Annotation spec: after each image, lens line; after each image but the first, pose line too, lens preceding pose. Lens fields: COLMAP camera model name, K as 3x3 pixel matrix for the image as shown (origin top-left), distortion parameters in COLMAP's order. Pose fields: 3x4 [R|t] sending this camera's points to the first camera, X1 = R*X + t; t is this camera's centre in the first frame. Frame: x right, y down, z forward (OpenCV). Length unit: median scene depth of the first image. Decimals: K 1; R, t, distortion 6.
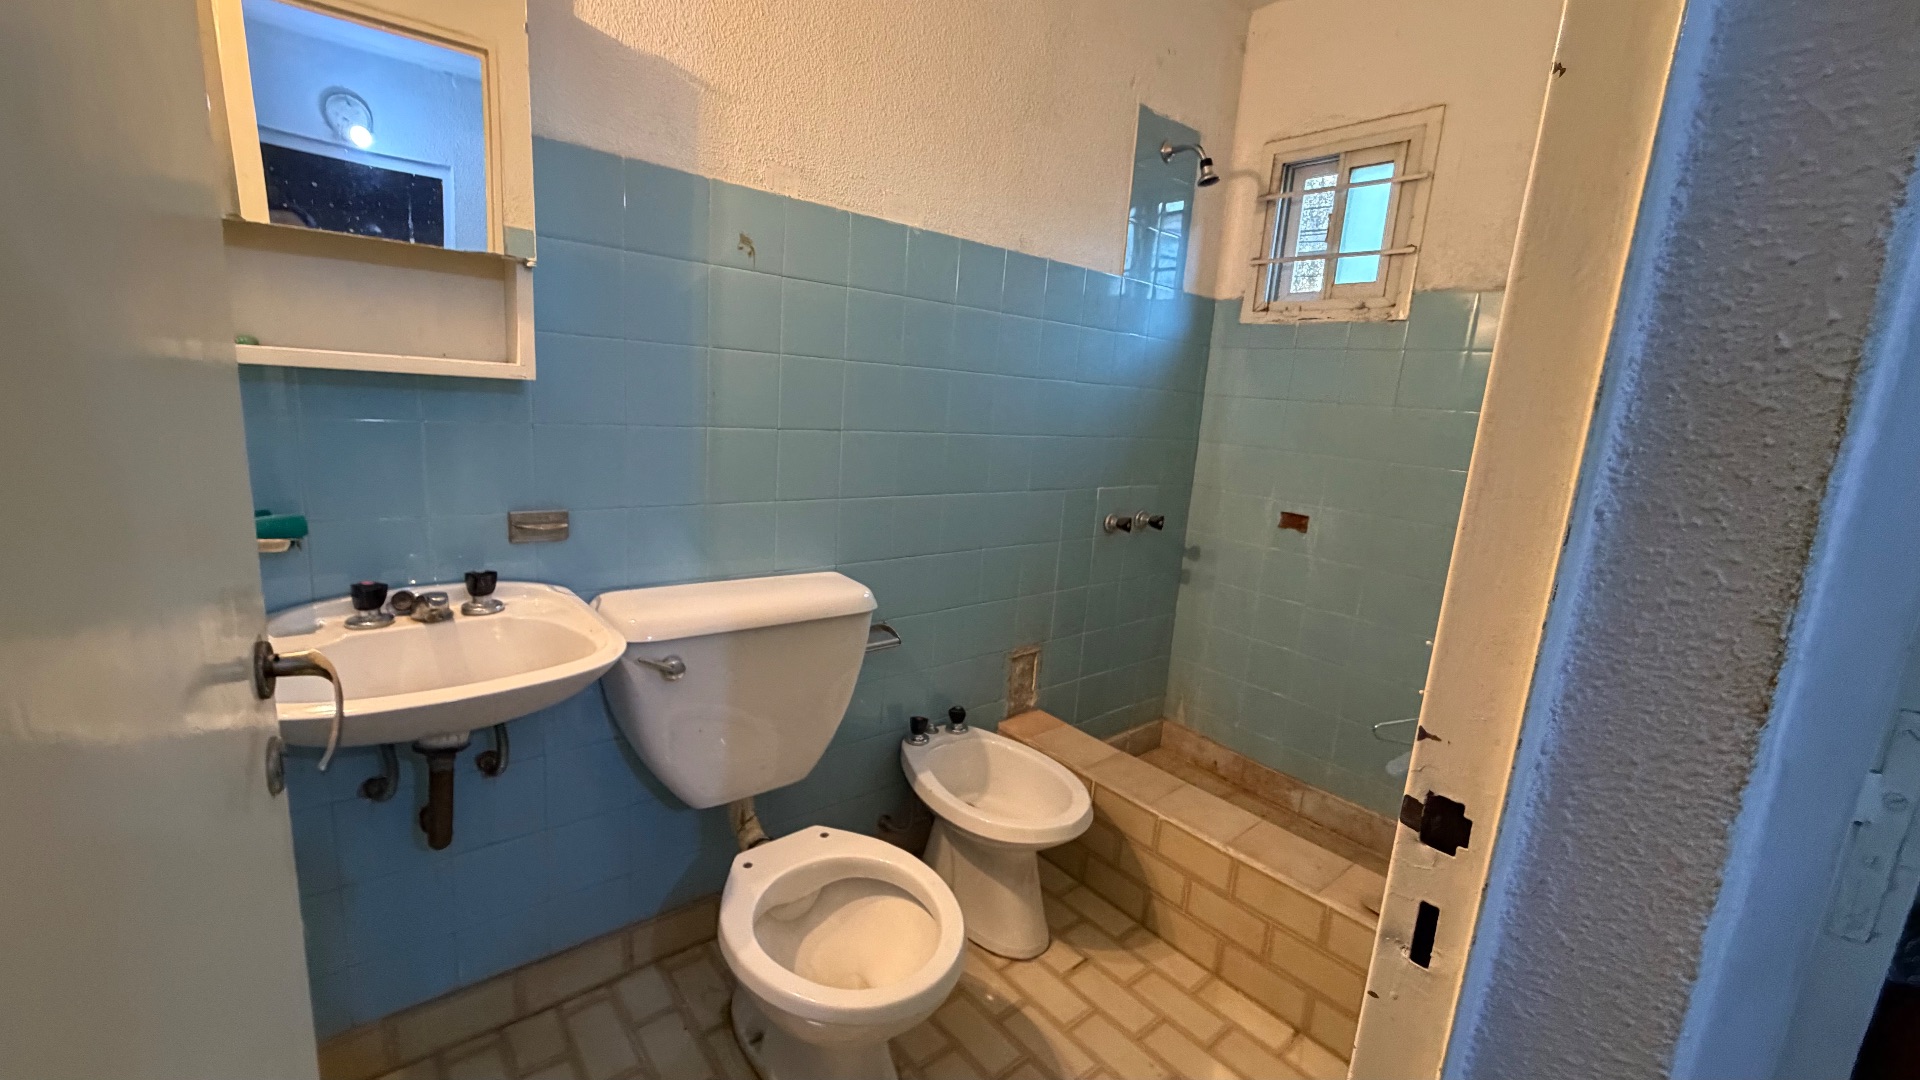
lens RADIAL K [[768.3, 0, 959.7], [0, 768.3, 545.9], [0, 0, 1]] dist [0.000624, 0.000132]
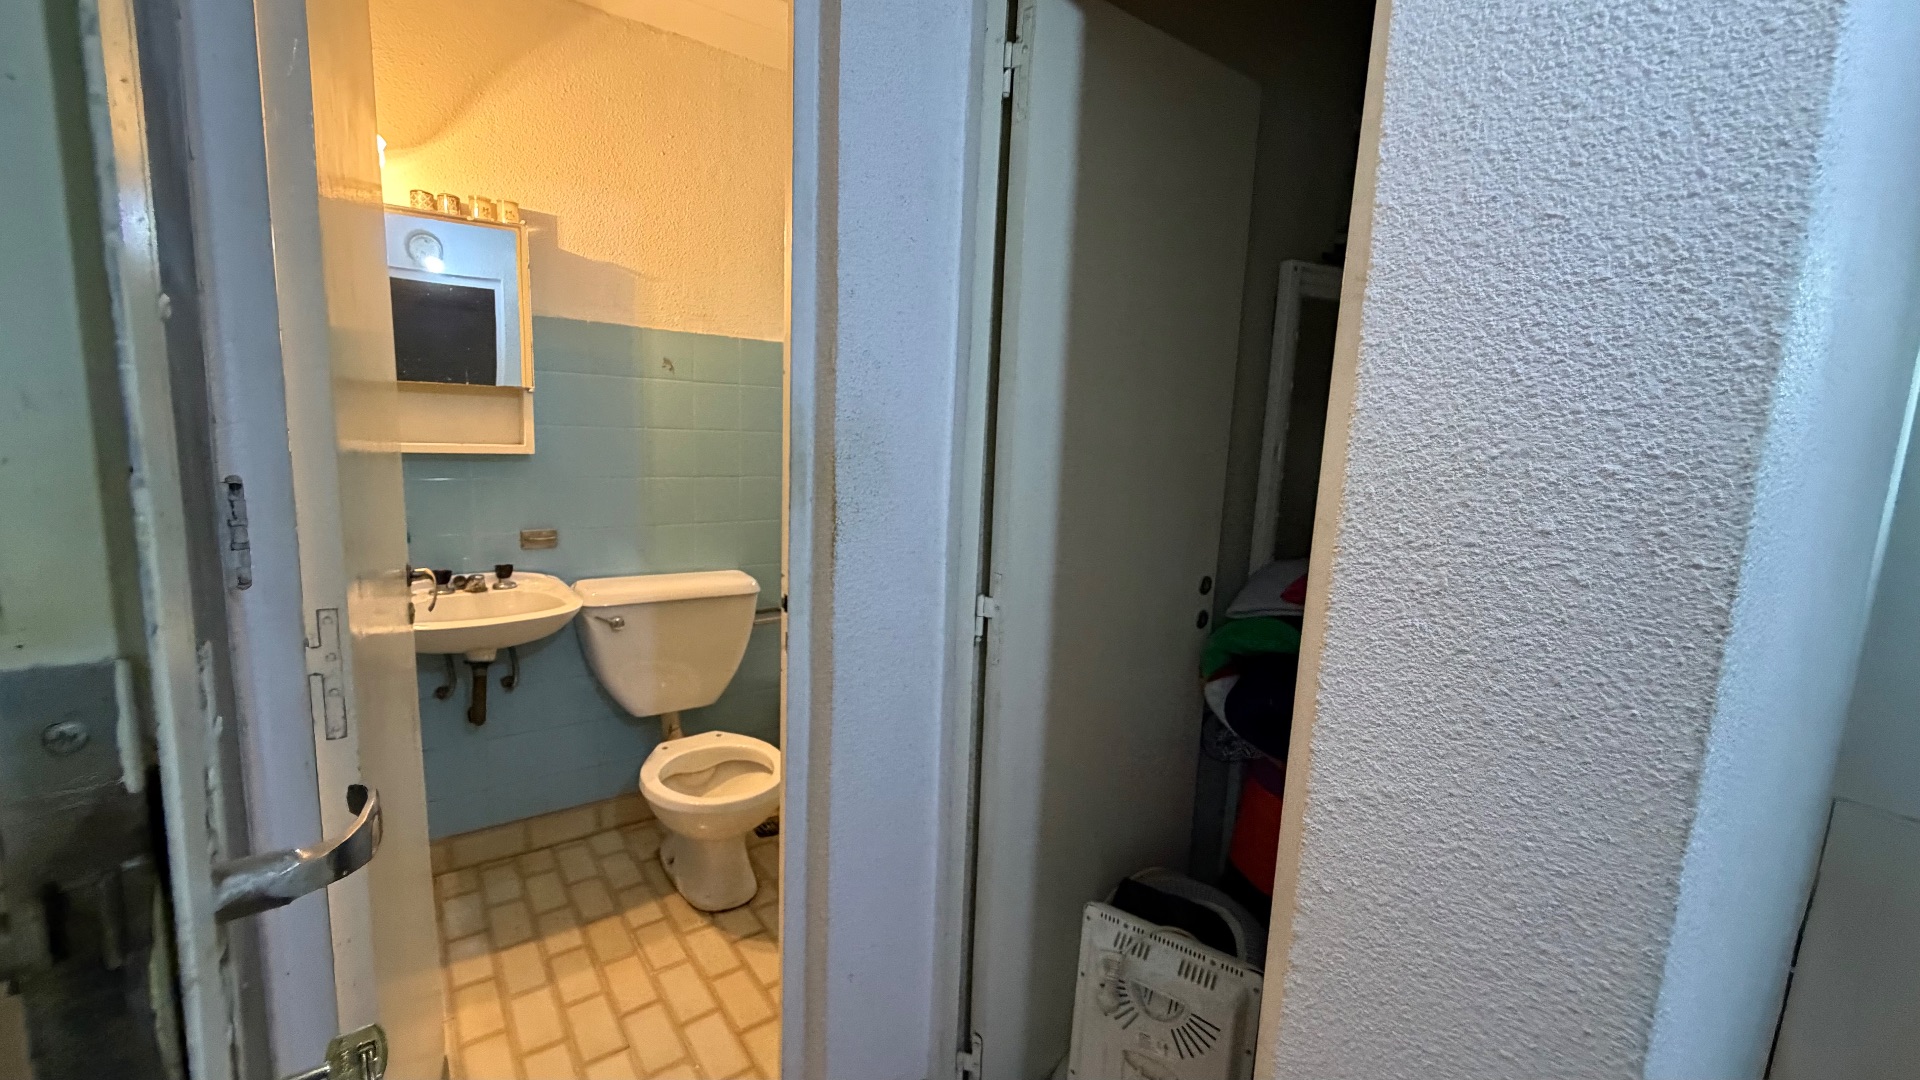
lens RADIAL K [[768.3, 0, 958.6], [0, 768.3, 539.9], [0, 0, 1]] dist [0.000624, 0.000132]
pose [[0.998316, -0.026223, -0.051738, 0.455927], [0.023241, 0.998079, -0.057429, 0.093826], [0.053144, 0.056130, 0.997008, -0.625969]]
